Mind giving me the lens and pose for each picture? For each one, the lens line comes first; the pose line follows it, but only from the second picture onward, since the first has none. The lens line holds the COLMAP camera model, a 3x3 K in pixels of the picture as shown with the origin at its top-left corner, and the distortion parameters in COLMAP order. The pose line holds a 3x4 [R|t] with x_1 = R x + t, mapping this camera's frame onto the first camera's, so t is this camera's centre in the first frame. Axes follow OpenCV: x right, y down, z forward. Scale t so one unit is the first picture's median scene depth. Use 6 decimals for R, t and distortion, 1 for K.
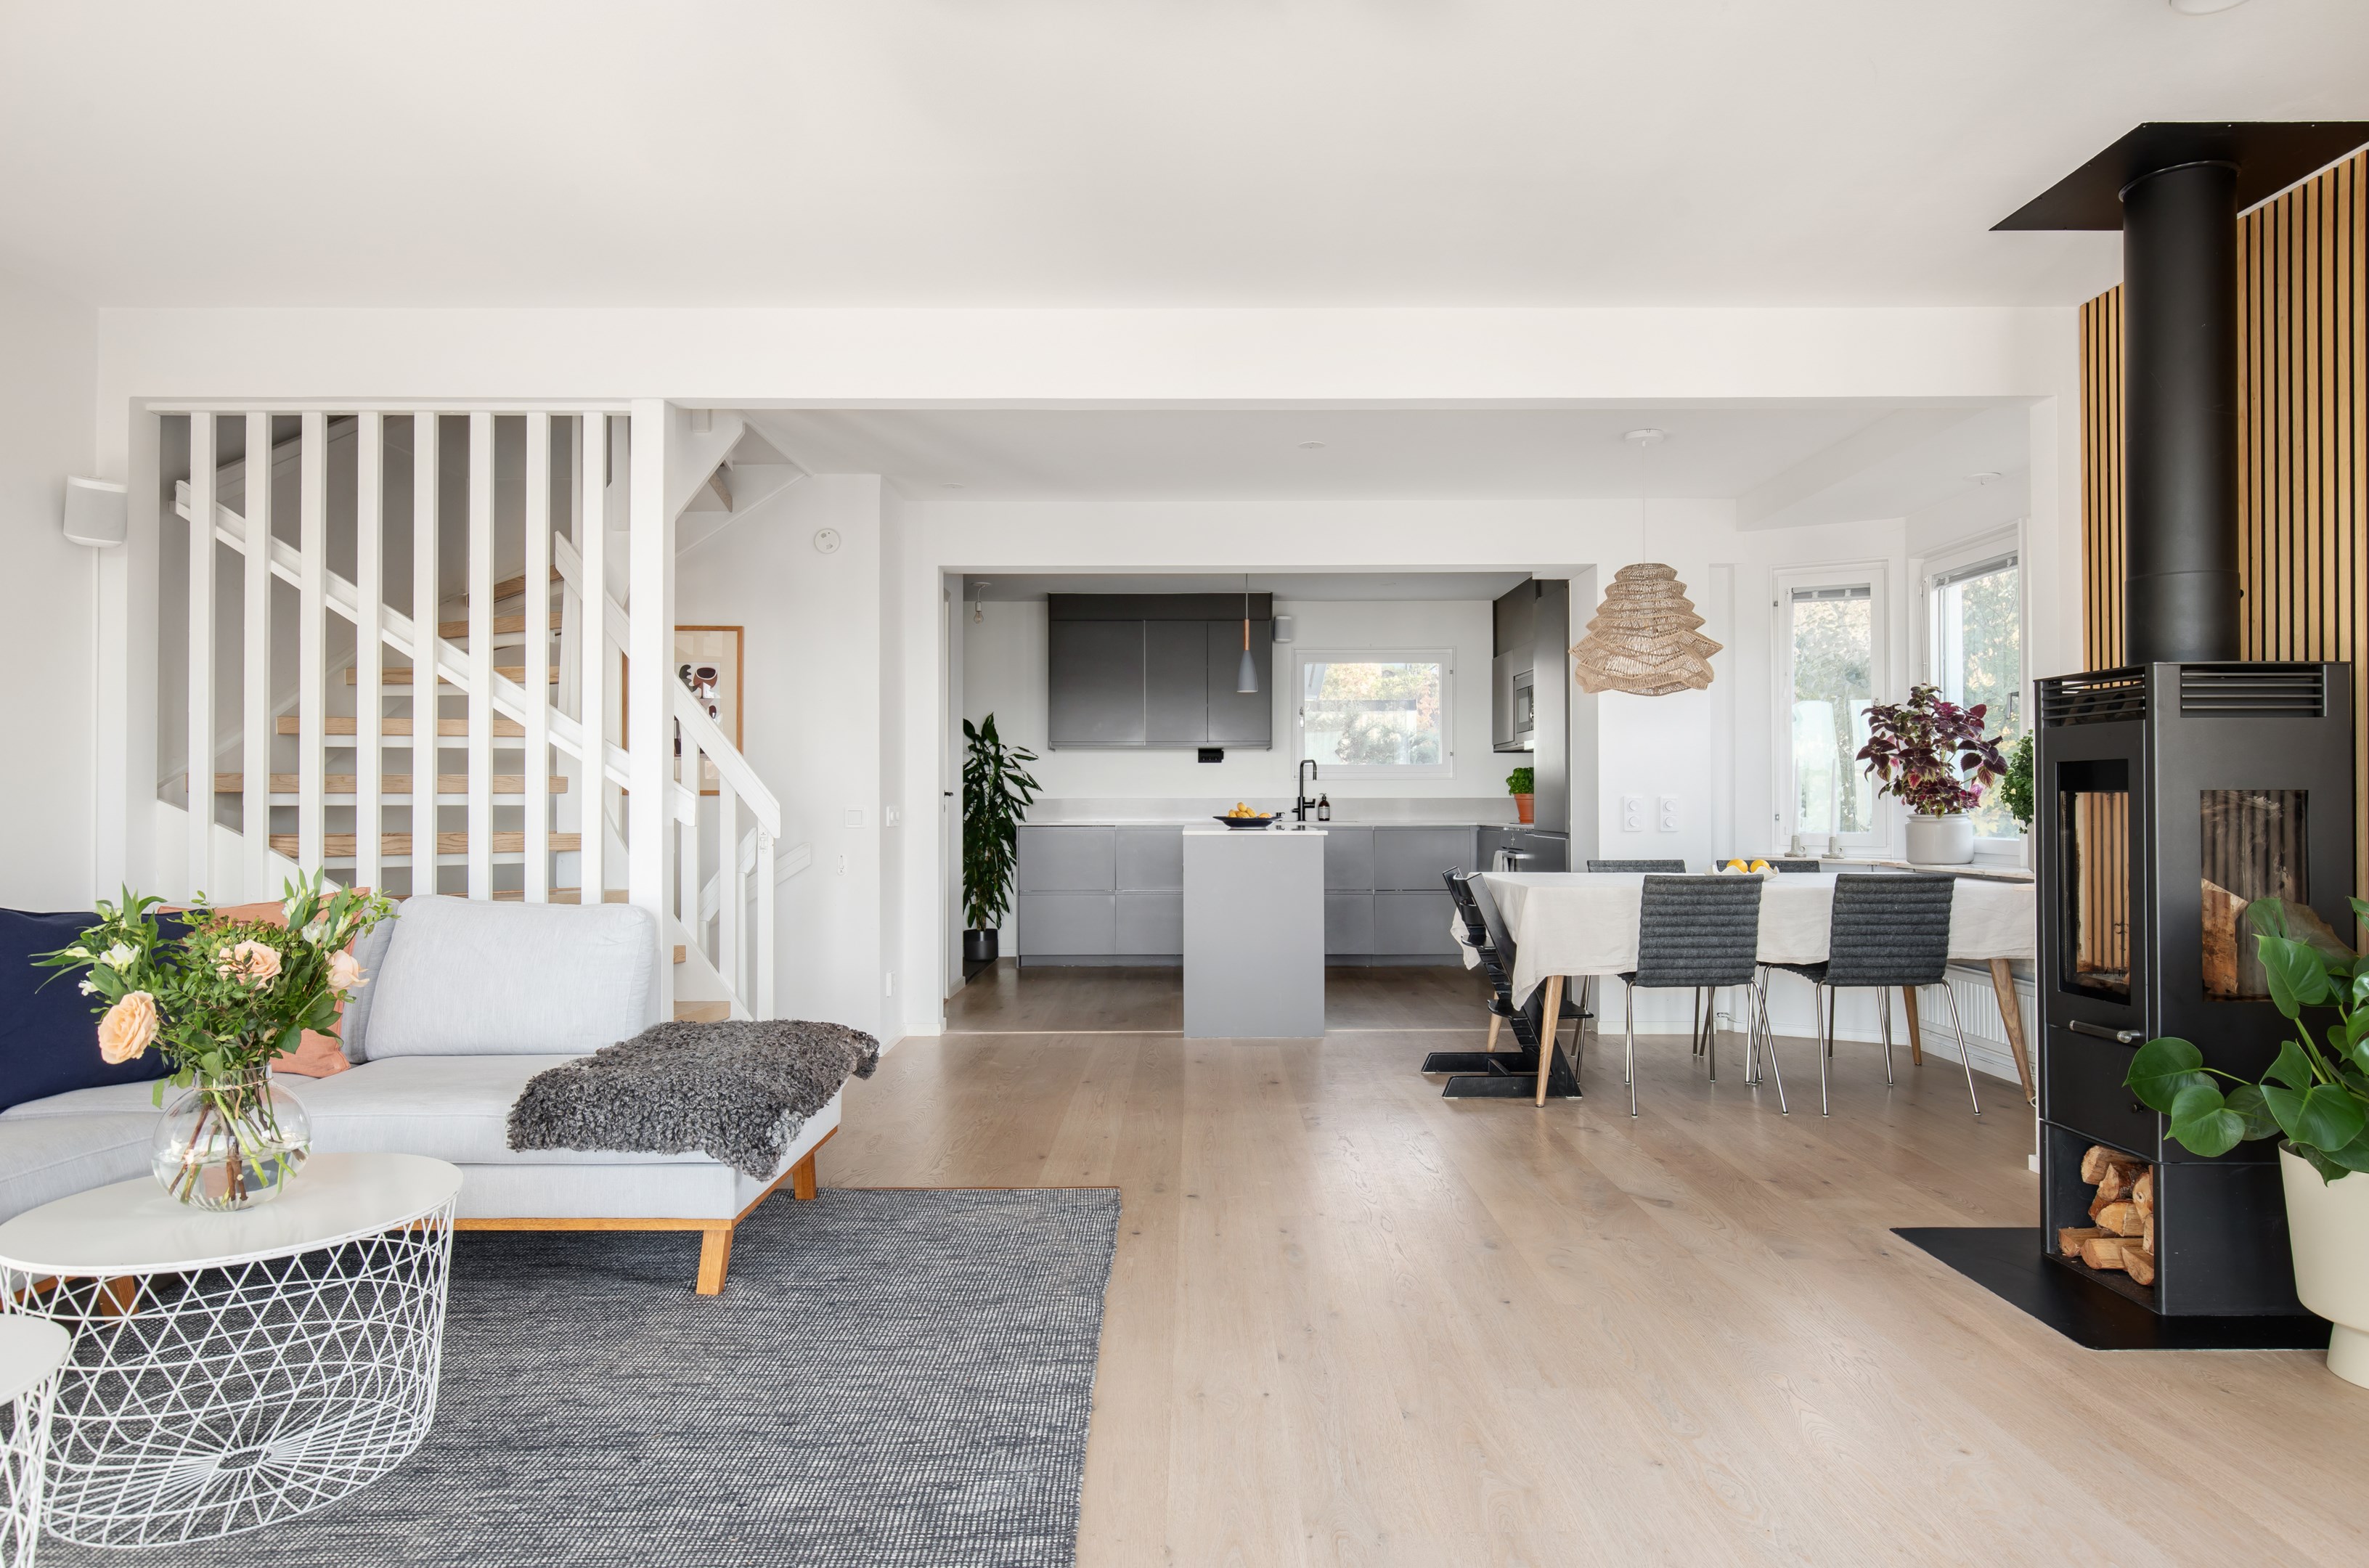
lens RADIAL K [[1378.1, 0, 1187.9], [0, 1378.1, 799.0], [0, 0, 1]] dist [-0.003546, -0.000268]
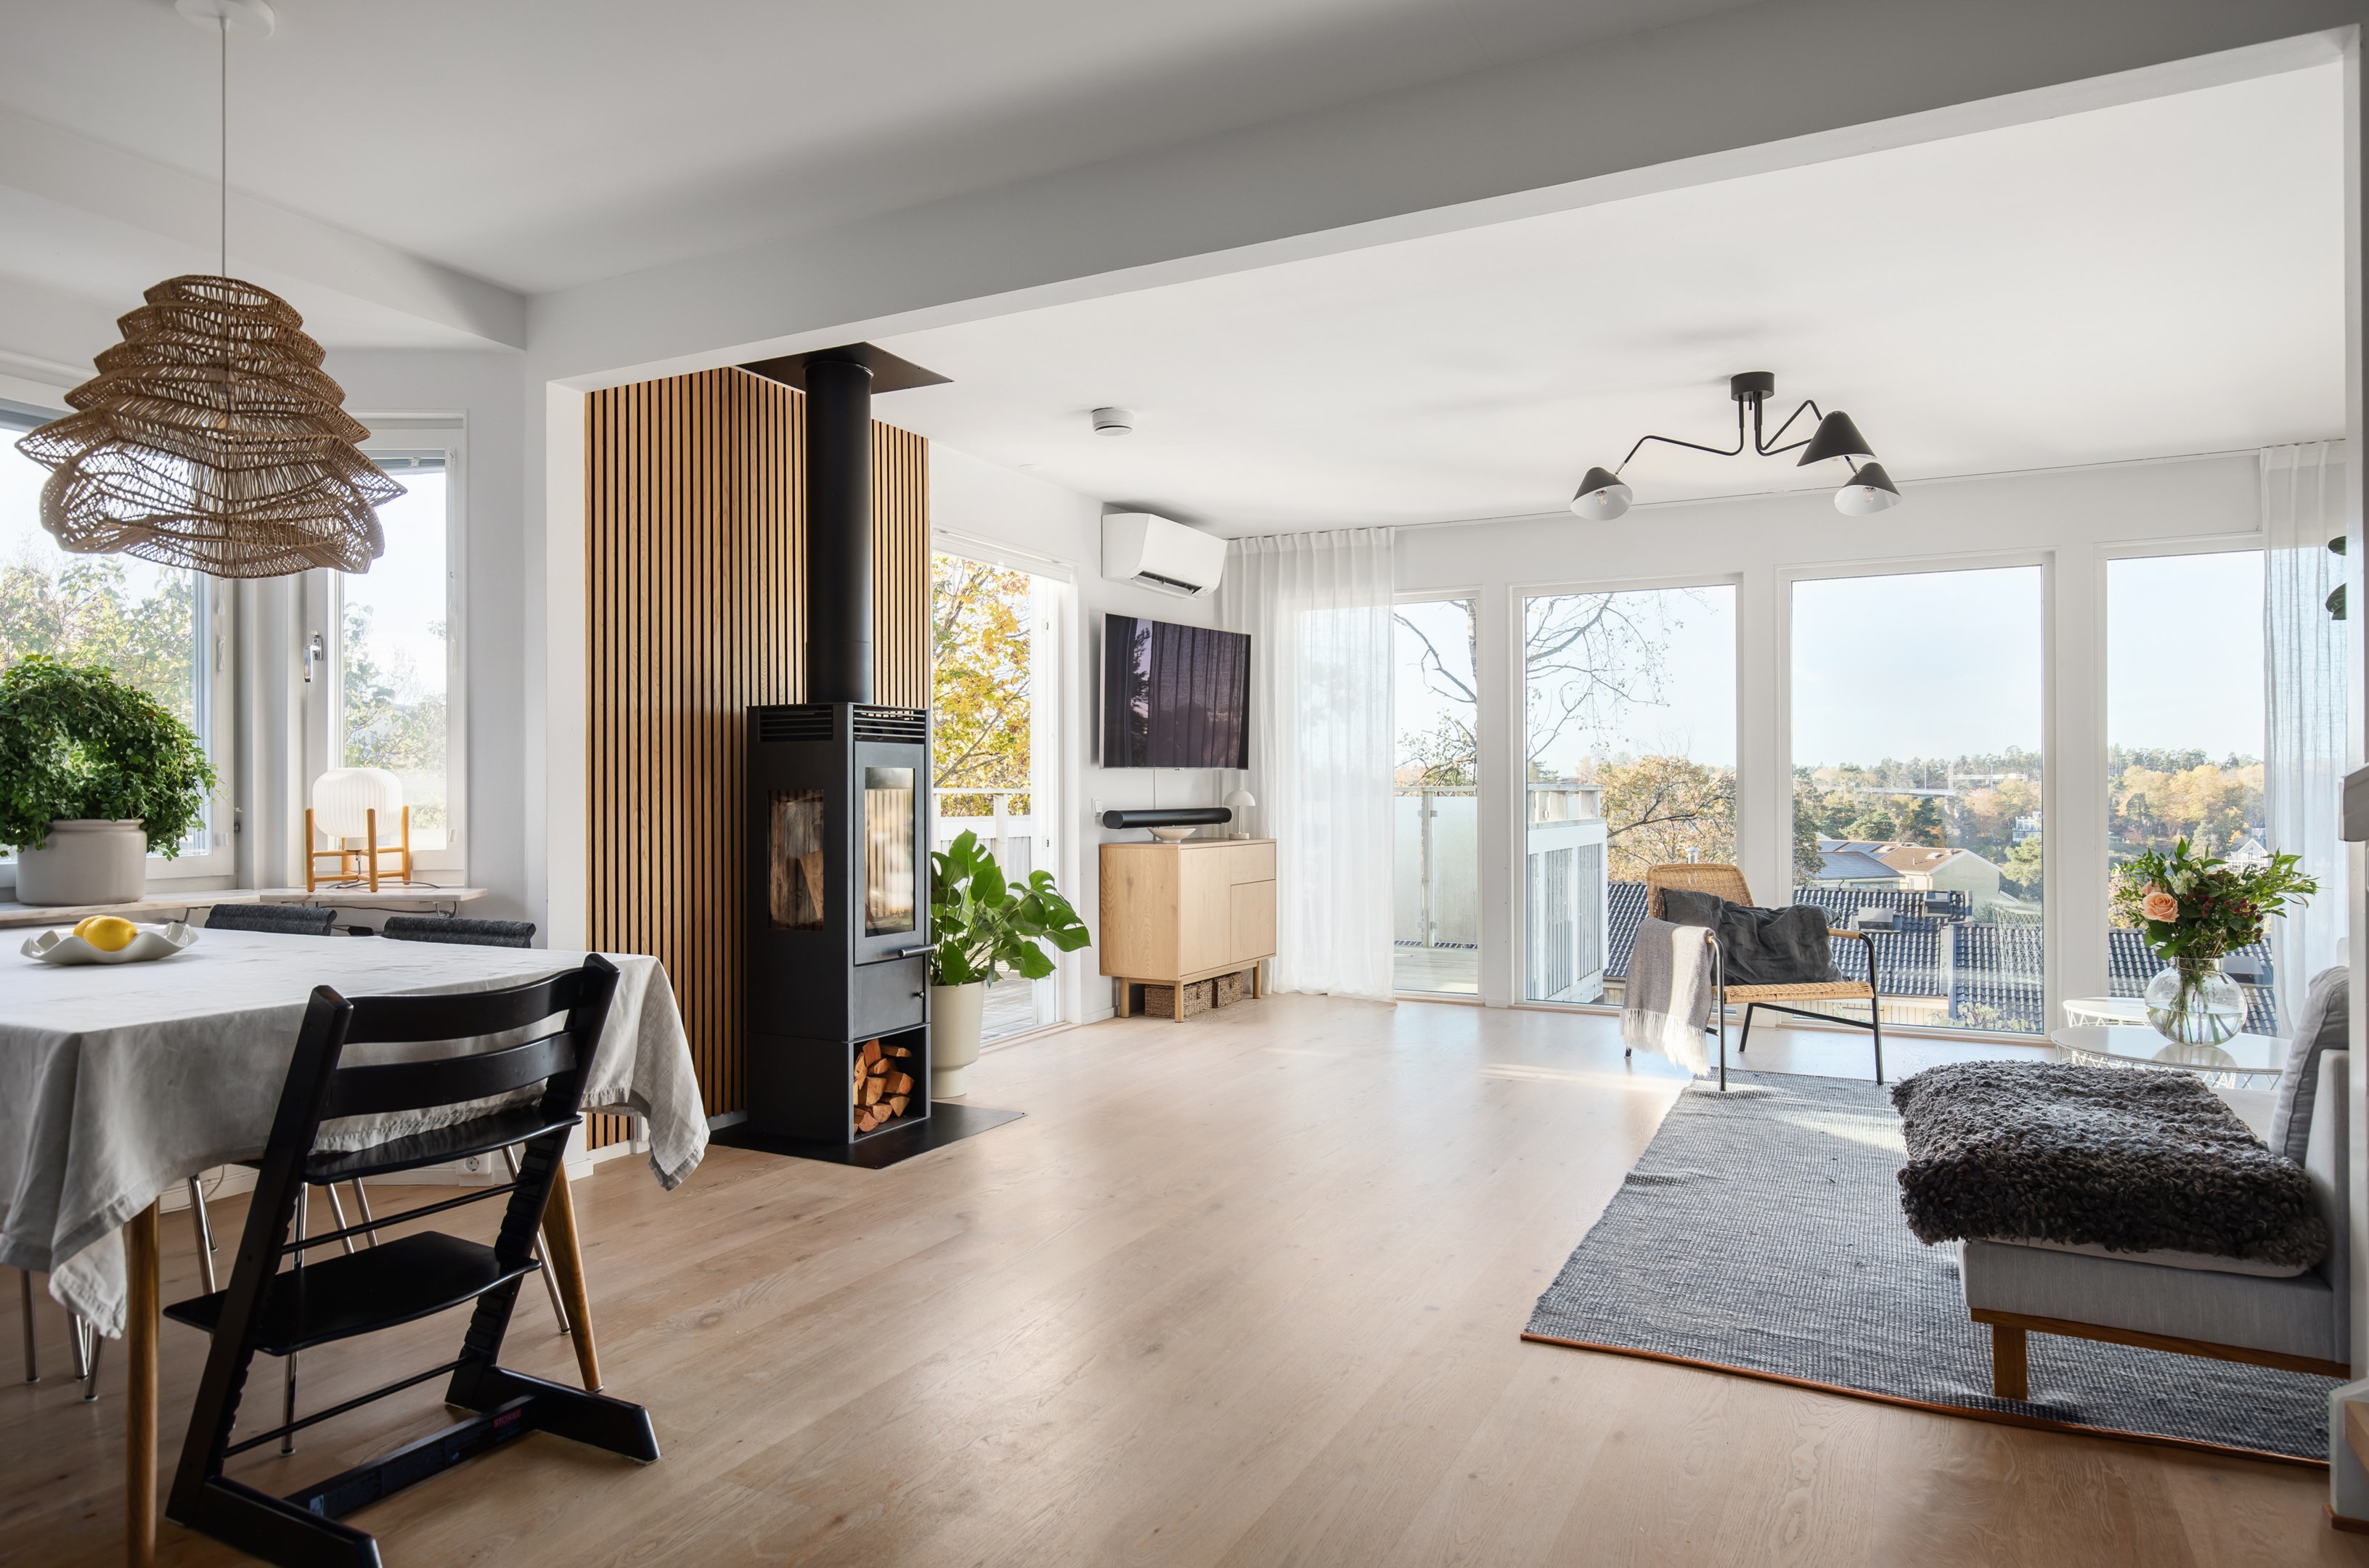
lens RADIAL K [[1398.7, 0, 1184.5], [0, 1398.7, 784.0], [0, 0, 1]] dist [-0.004542, -0.001125]
pose [[-0.891093, 0.006666, 0.453771, -0.313368], [0.001239, 0.999924, -0.012255, 0.008067], [-0.453818, -0.010358, -0.891034, 2.420249]]
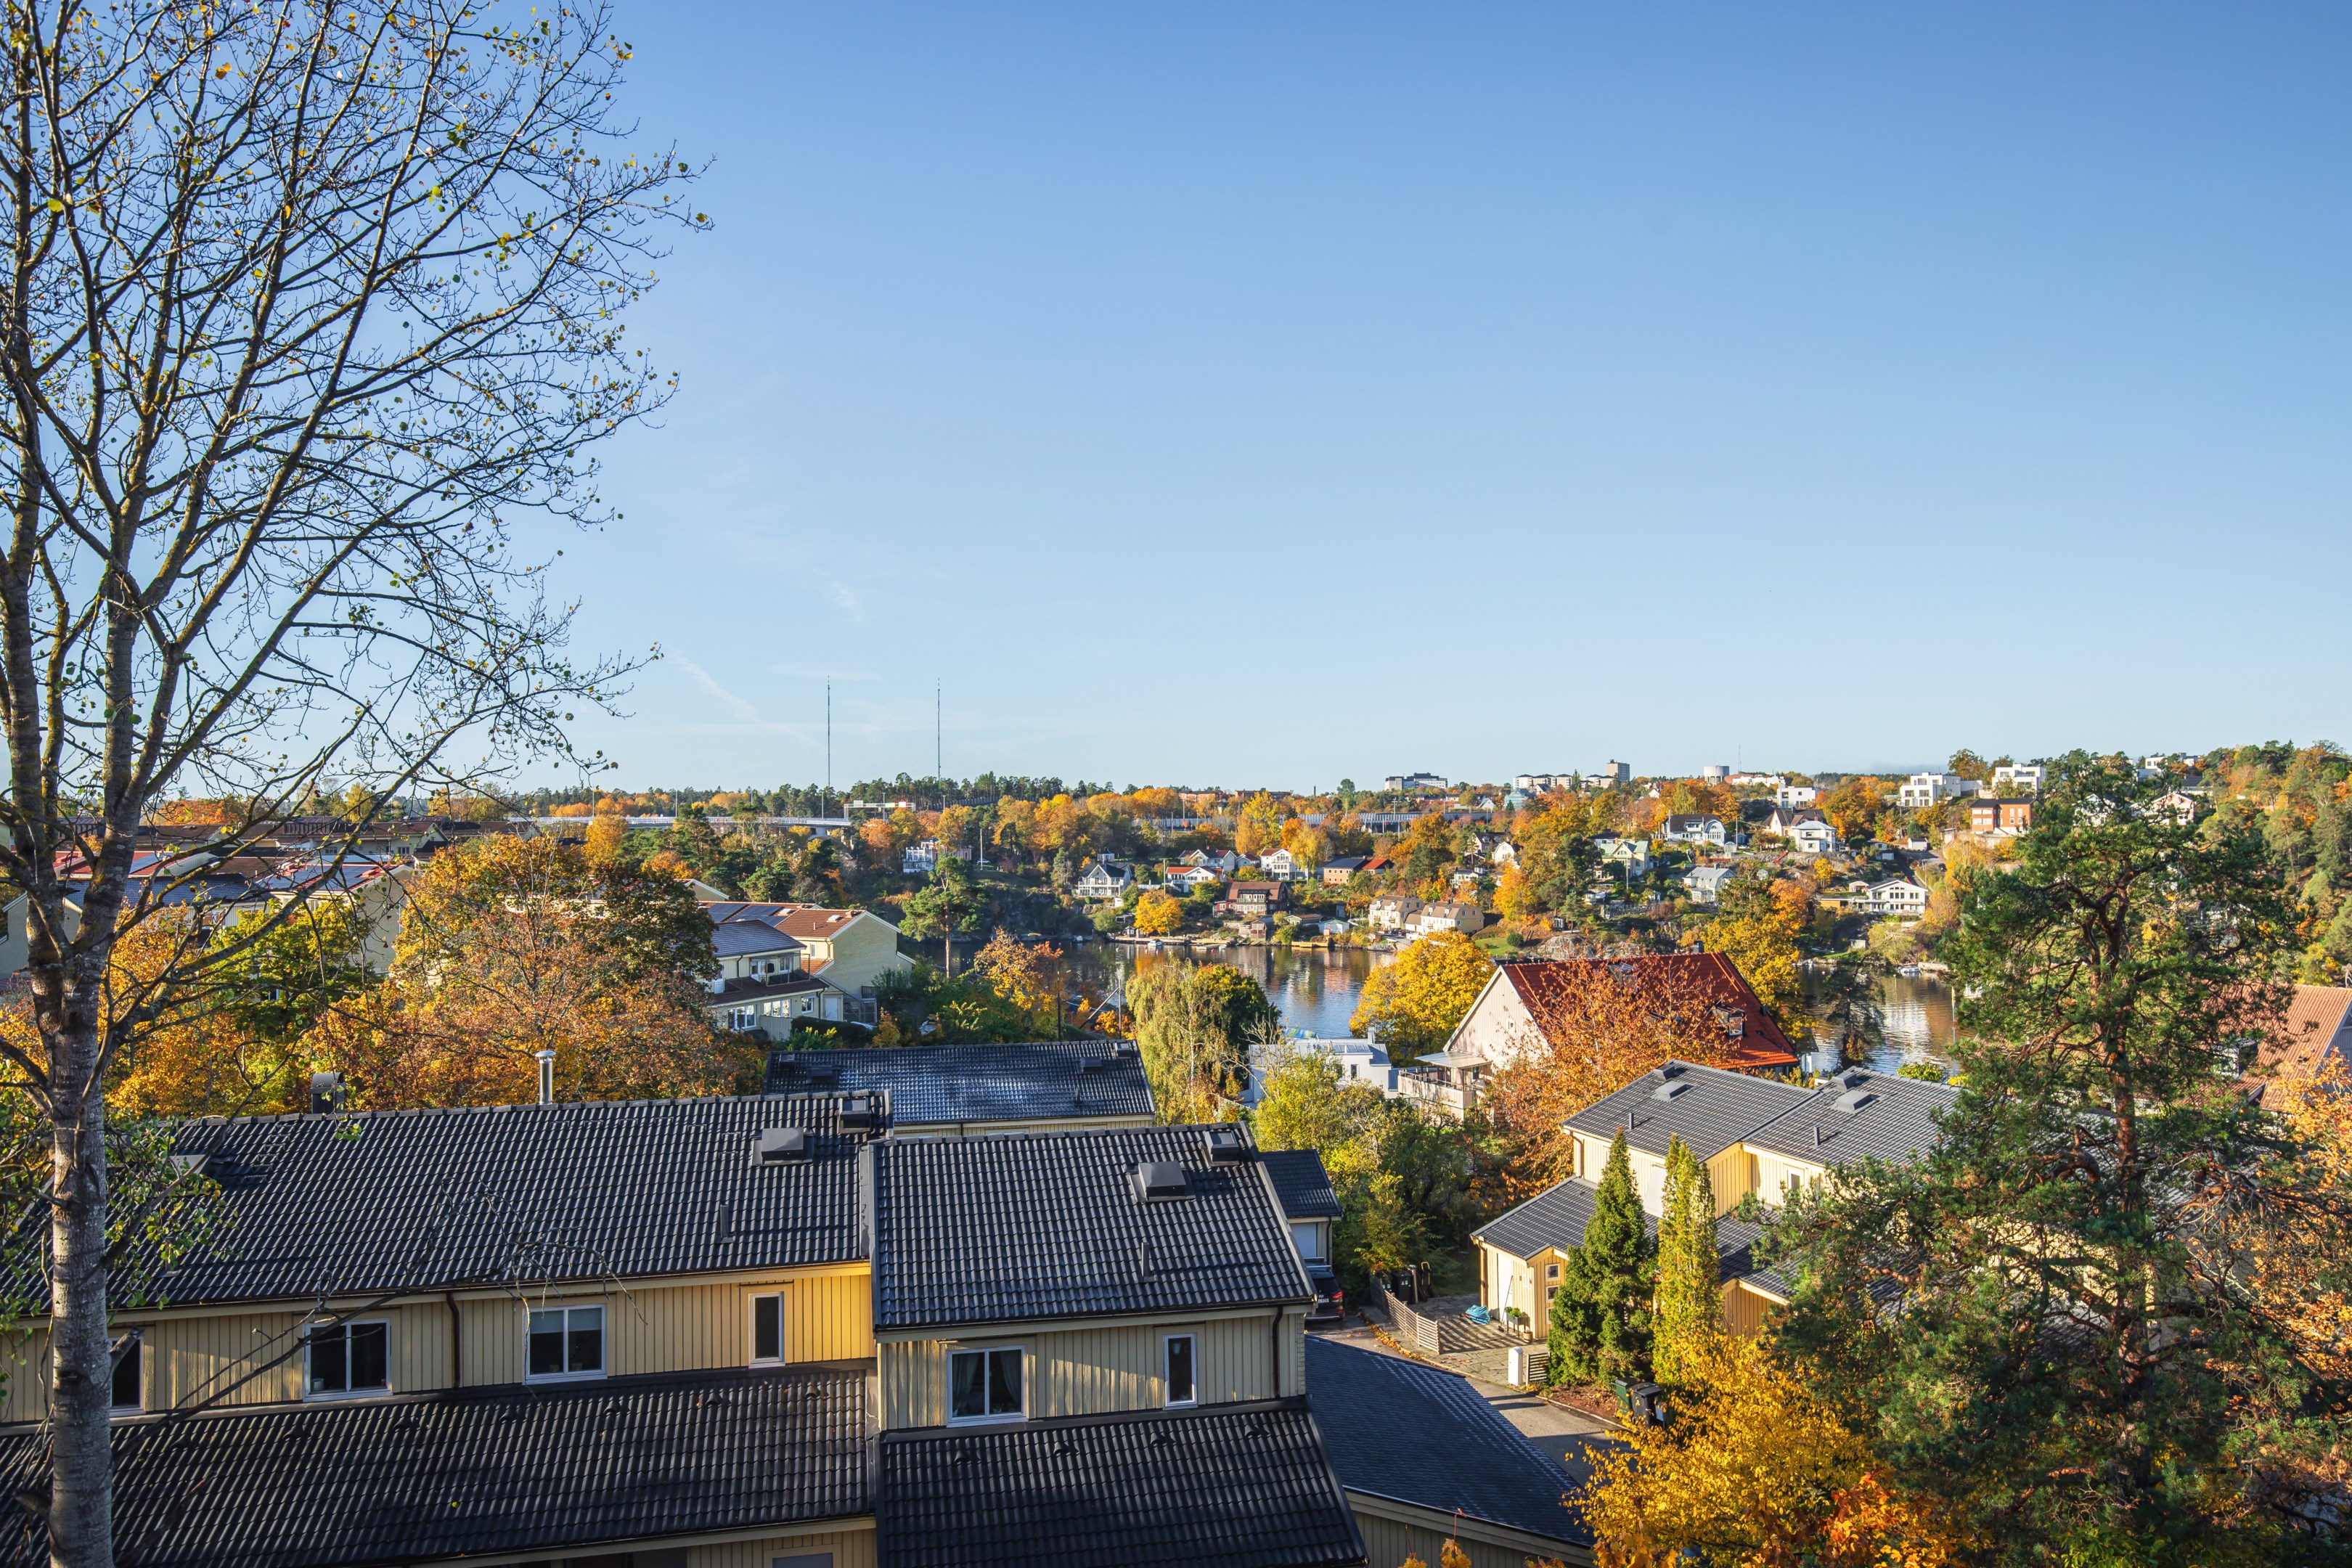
lens RADIAL K [[1624.1, 0, 1171.8], [0, 1624.1, 793.7], [0, 0, 1]] dist [0.005914, 0.000159]
pose [[-0.973985, 0.006643, -0.226513, -0.233356], [0.011376, 0.999743, -0.019599, -1.122829], [0.226325, -0.021666, -0.973811, -0.009760]]
